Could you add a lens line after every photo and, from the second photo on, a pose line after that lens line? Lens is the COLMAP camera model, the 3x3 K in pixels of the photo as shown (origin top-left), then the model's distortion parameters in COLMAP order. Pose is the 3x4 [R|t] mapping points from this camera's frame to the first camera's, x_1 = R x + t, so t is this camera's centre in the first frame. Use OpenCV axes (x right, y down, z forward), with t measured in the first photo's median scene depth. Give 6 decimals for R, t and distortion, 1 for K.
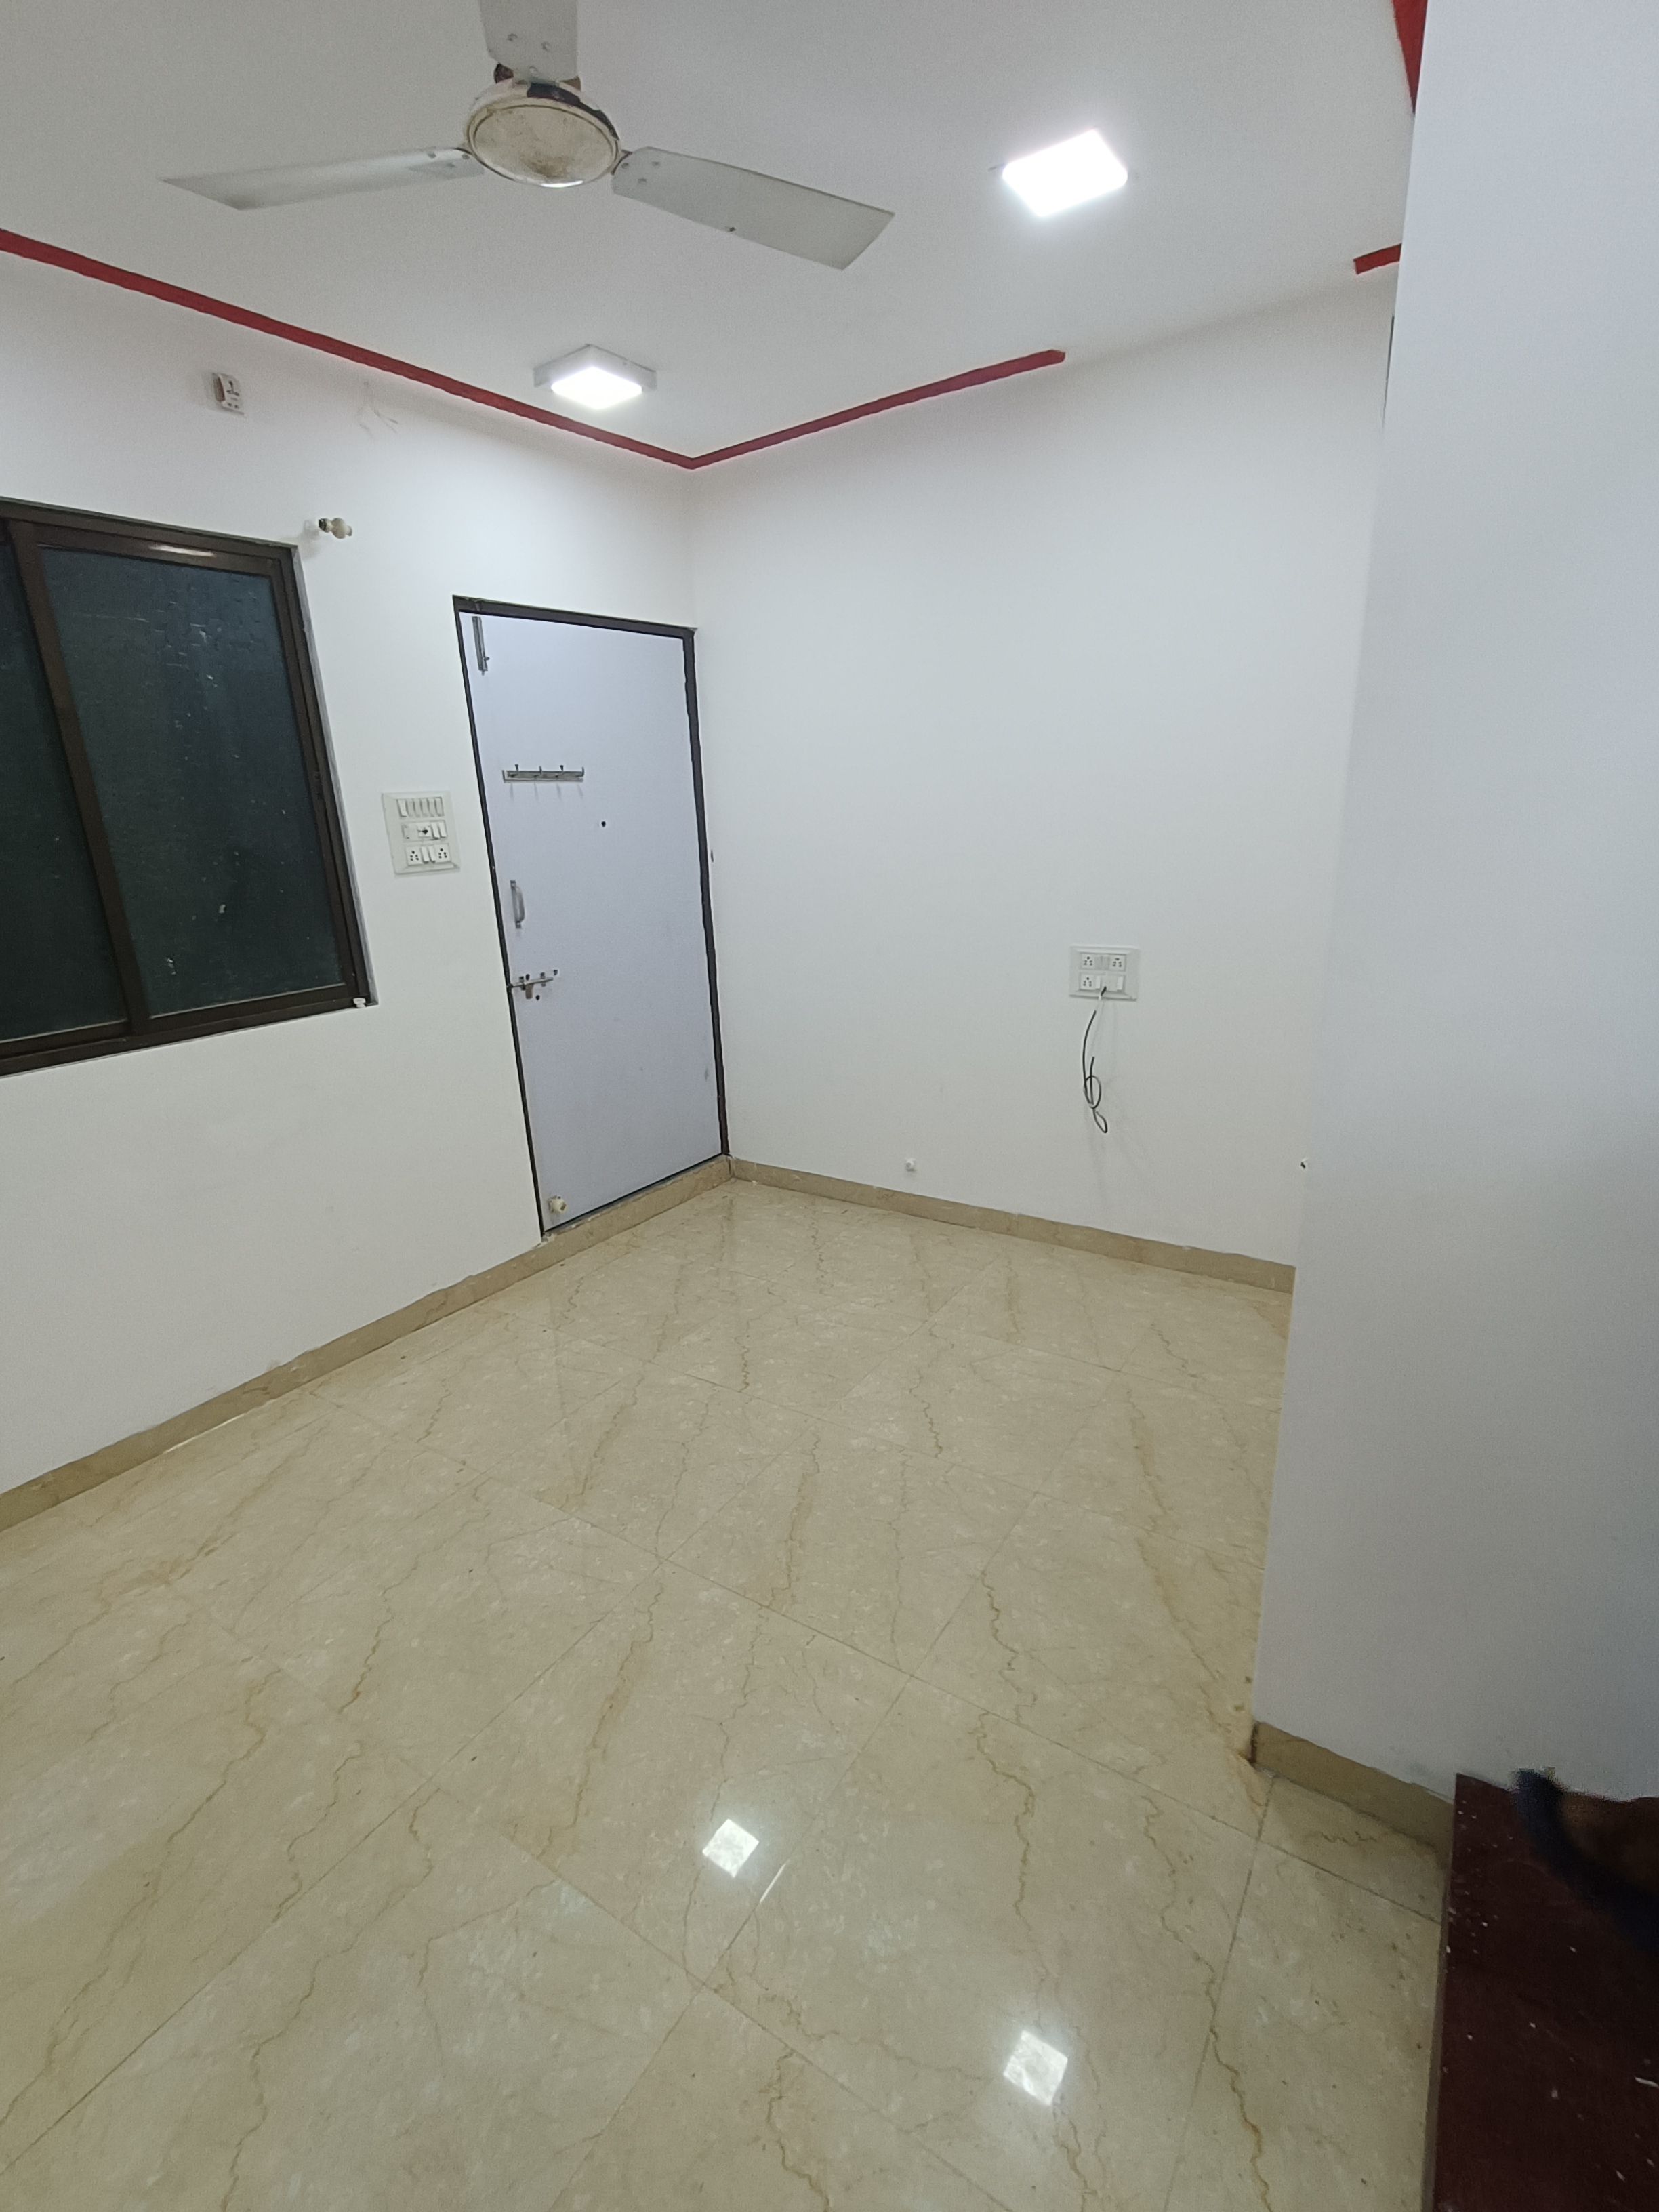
lens RADIAL K [[1020.0, 0, 823.6], [0, 1020.0, 1106.4], [0, 0, 1]] dist [-0.000665, -0.000142]
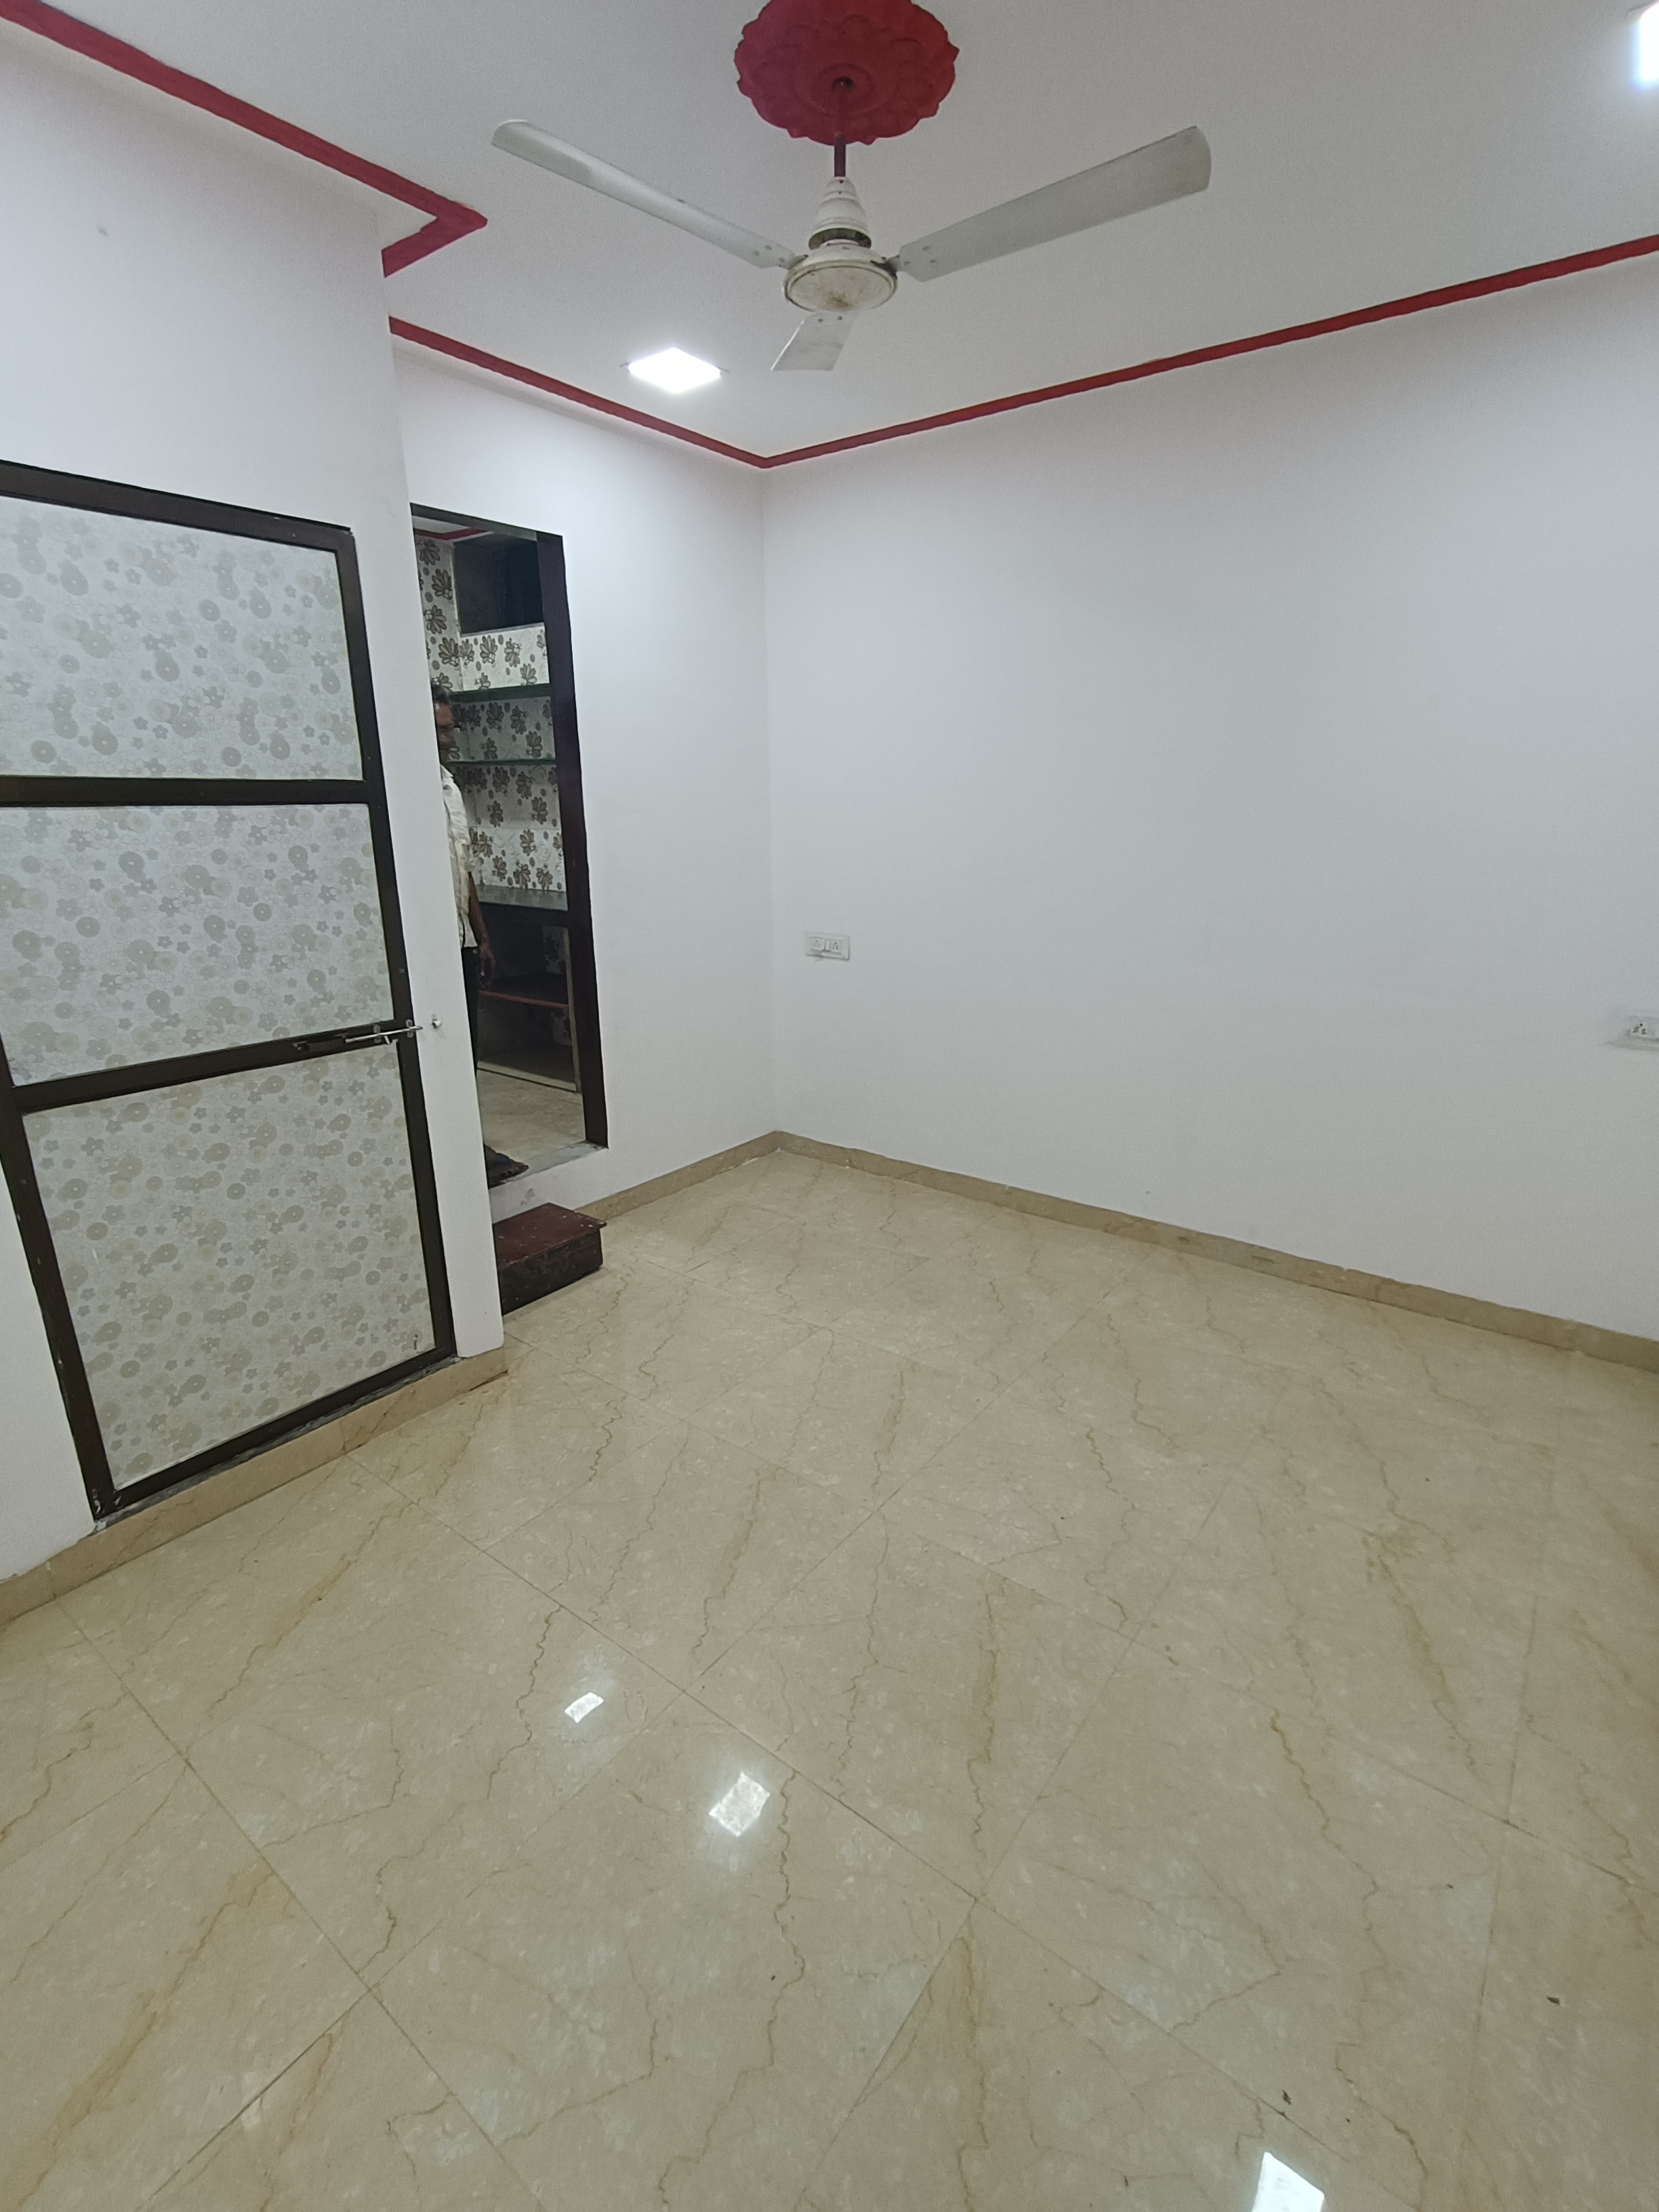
lens RADIAL K [[1020.0, 0, 823.6], [0, 1020.0, 1106.4], [0, 0, 1]] dist [-0.000665, -0.000142]
pose [[-0.995566, 0.032431, 0.088299, -0.206326], [0.075744, 0.833006, 0.548054, -0.469885], [-0.055780, 0.552312, -0.831769, 1.616546]]
